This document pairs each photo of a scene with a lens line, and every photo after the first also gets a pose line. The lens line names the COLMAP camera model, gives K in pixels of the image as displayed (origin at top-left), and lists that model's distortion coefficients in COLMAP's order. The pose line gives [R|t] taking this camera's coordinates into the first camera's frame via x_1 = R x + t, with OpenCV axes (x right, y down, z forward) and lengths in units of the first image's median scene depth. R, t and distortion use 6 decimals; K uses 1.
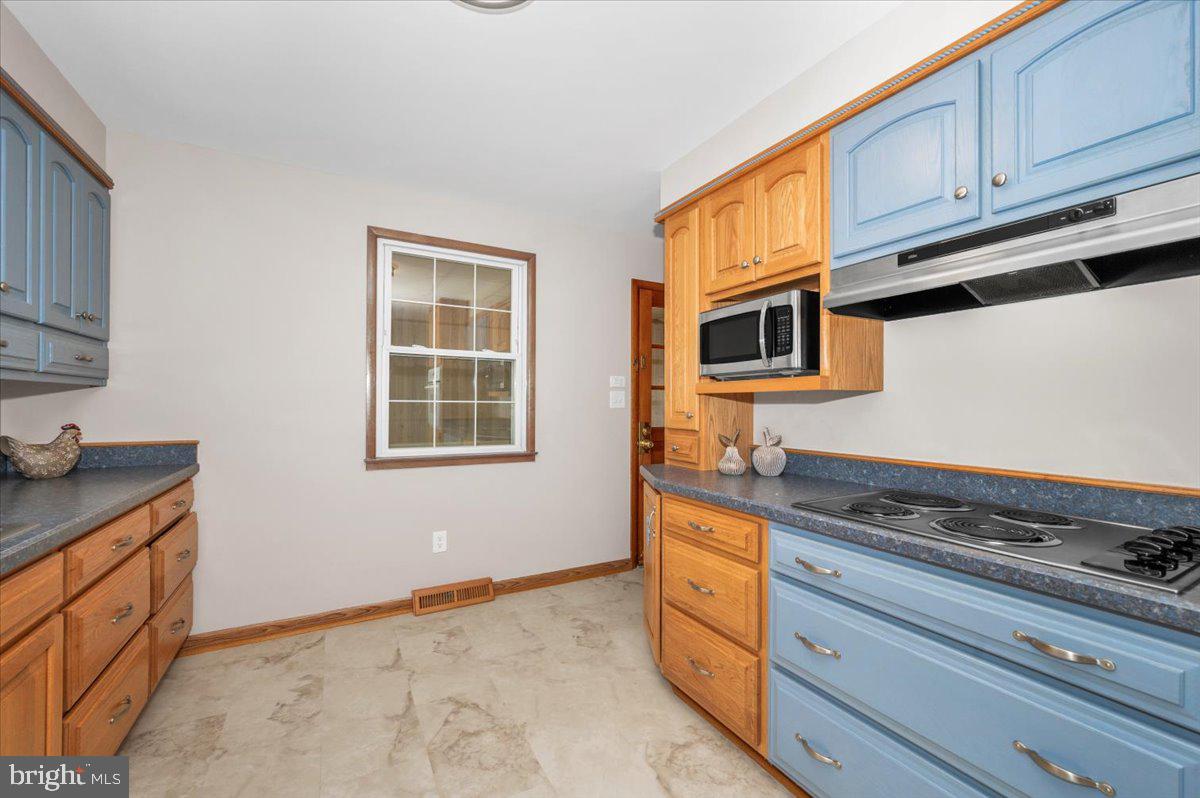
lens RADIAL K [[477.2, 0, 603.2], [0, 477.2, 401.1], [0, 0, 1]] dist [0.001479, 0.000036]
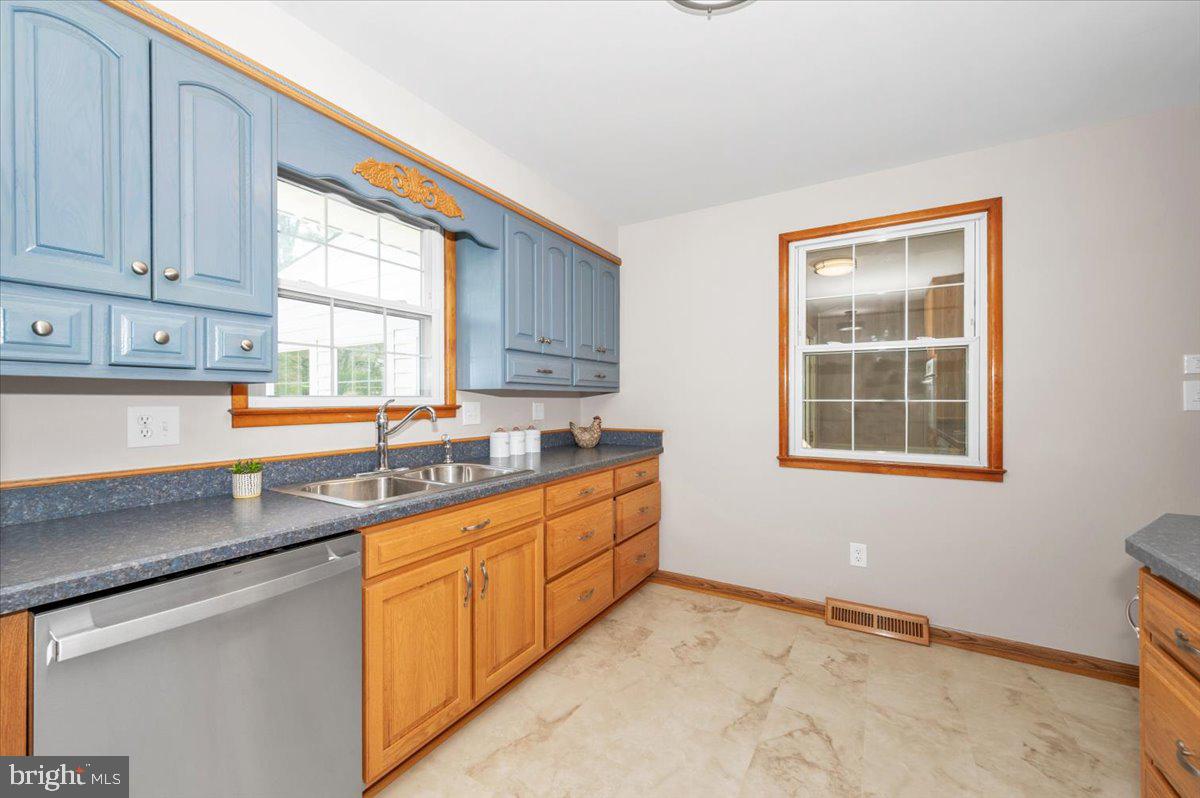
lens RADIAL K [[477.2, 0, 603.2], [0, 477.2, 401.1], [0, 0, 1]] dist [0.001479, 0.000036]
pose [[0.502607, -0.005018, -0.864500, 0.230065], [0.006715, 0.999976, -0.001900, -0.000227], [0.864489, -0.004850, 0.502628, 0.140939]]
